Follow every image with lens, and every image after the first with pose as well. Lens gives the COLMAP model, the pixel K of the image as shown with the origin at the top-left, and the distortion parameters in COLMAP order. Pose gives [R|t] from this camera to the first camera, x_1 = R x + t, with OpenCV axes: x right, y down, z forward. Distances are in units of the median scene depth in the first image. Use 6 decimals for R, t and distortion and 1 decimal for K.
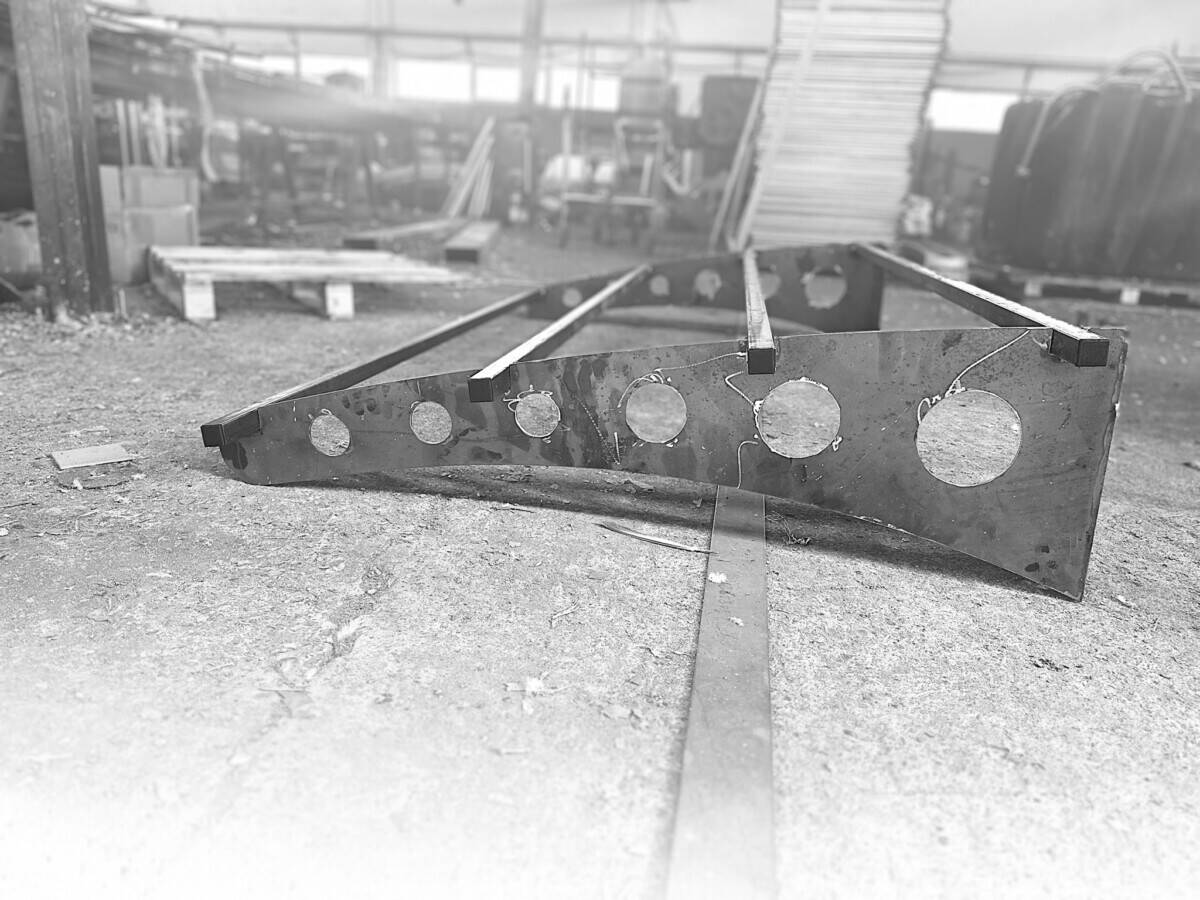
lens RADIAL K [[831.8, 0, 605.2], [0, 831.8, 452.4], [0, 0, 1]] dist [0.017531, -0.022872]
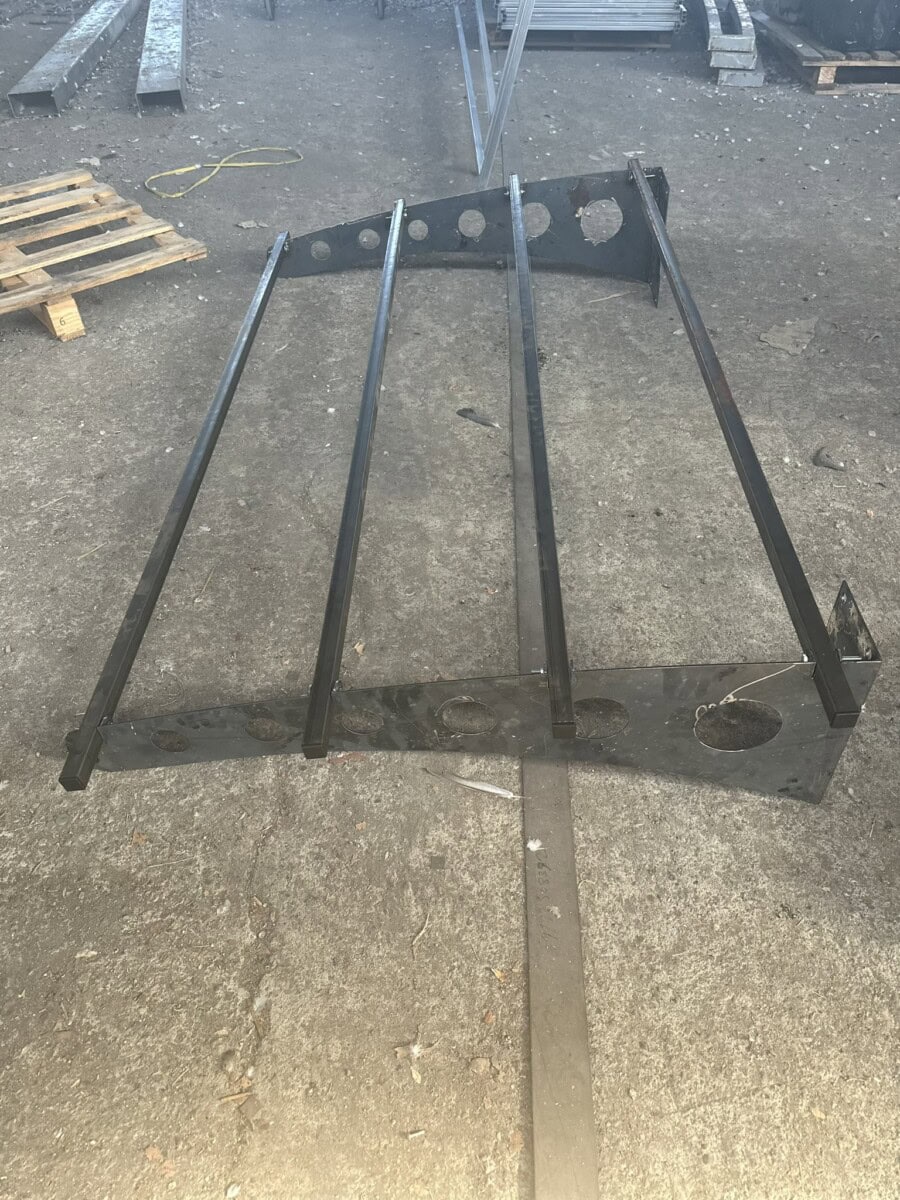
lens RADIAL K [[831.8, 0, 452.0], [0, 831.8, 605.5], [0, 0, 1]] dist [0.017531, -0.022872]
pose [[0.989031, -0.138615, 0.051026, 0.002375], [0.100584, 0.885012, 0.454573, -0.861610], [-0.108169, -0.444455, 0.889247, 0.093622]]
